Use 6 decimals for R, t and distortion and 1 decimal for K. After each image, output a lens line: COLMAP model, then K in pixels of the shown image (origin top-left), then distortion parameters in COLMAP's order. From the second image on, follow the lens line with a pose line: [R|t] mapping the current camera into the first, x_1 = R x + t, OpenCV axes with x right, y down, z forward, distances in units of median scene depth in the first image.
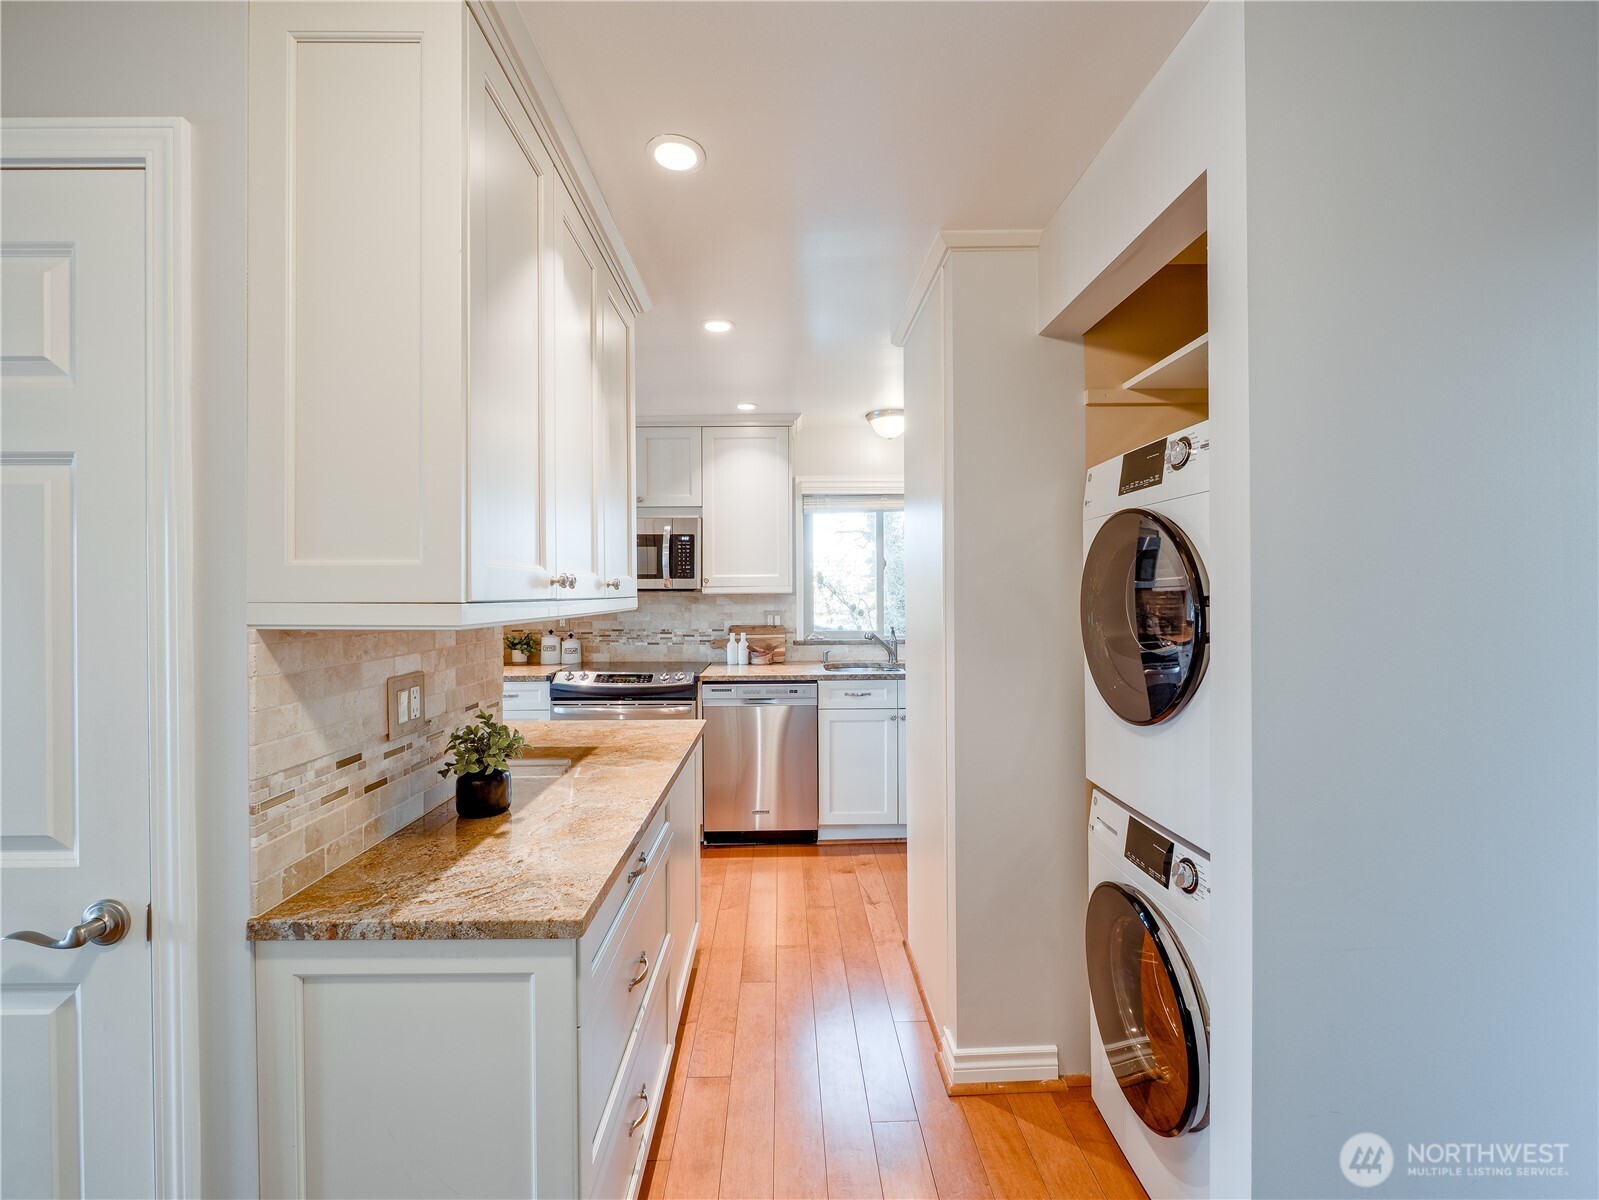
lens RADIAL K [[652.7, 0, 799.5], [0, 652.7, 600.0], [0, 0, 1]] dist [-0.019170, -0.000019]
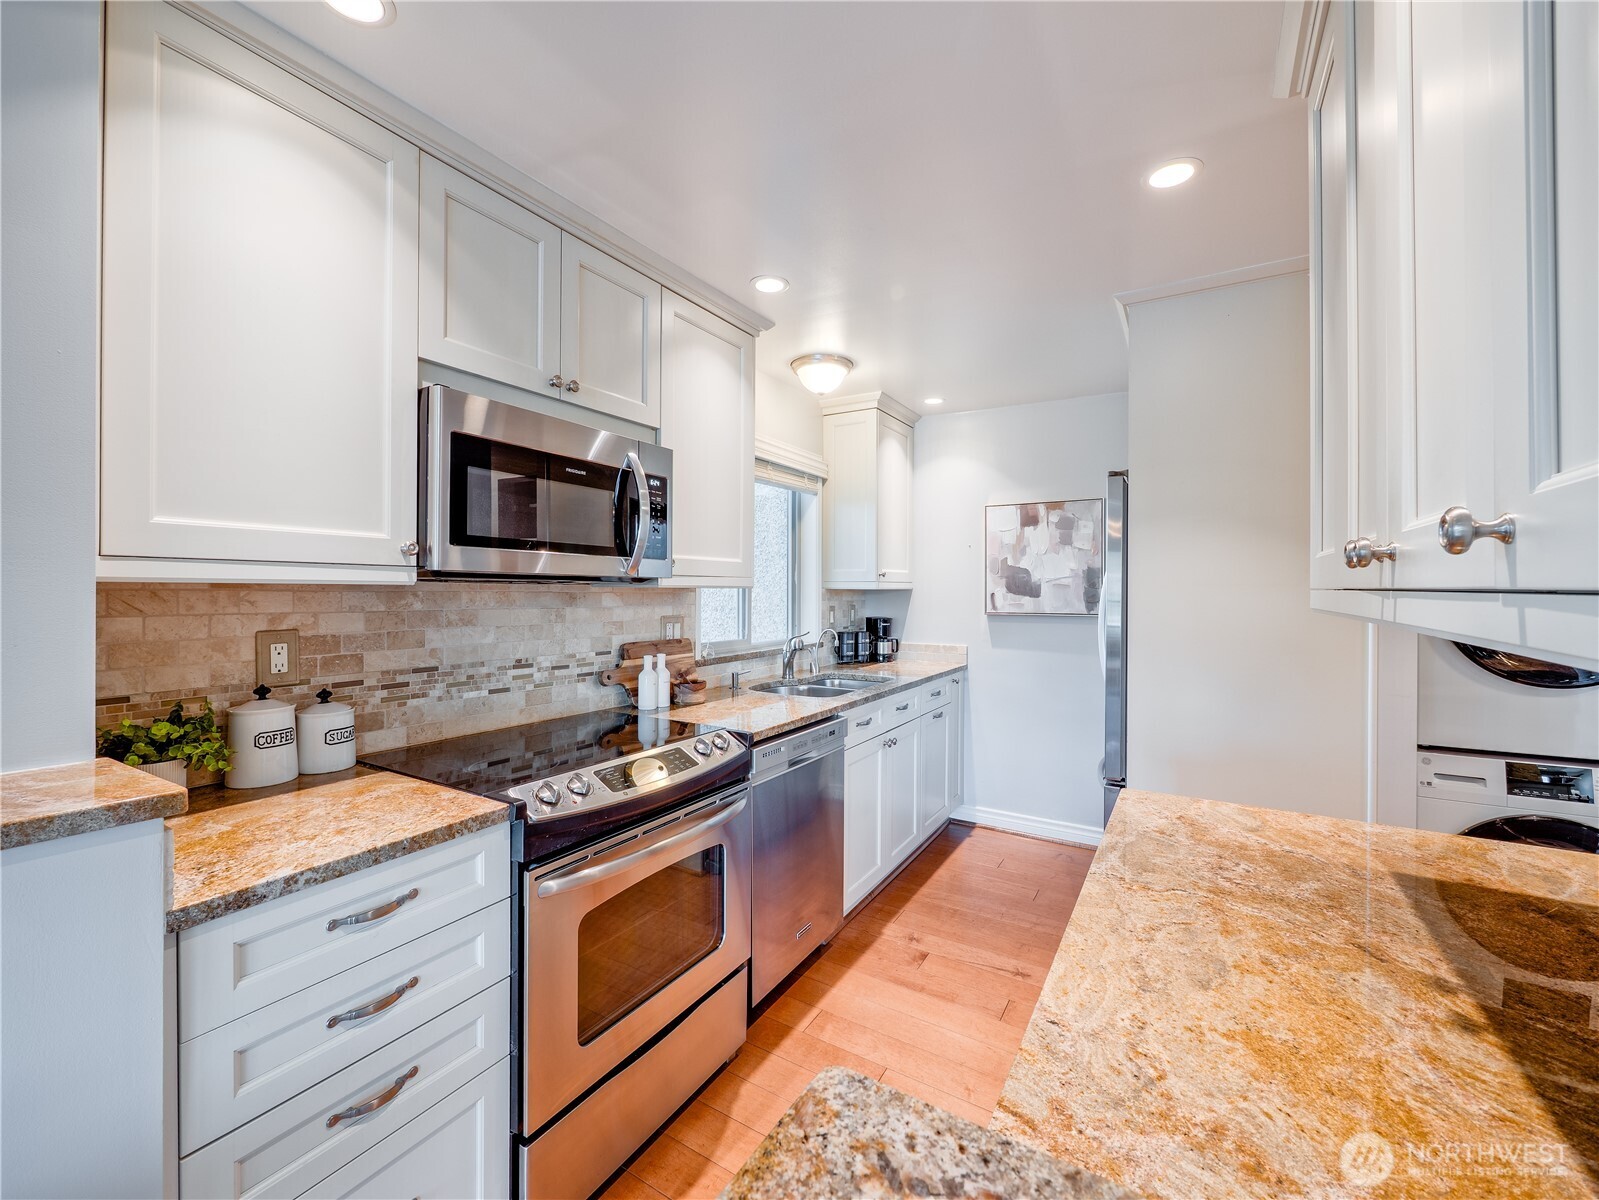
lens RADIAL K [[638.8, 0, 799.5], [0, 638.8, 600.0], [0, 0, 1]] dist [-0.000579, -0.000002]
pose [[0.547424, -0.002371, 0.836852, -0.499252], [0.005933, 0.999982, -0.001048, 0.002157], [-0.836835, 0.005538, 0.547428, 0.562531]]
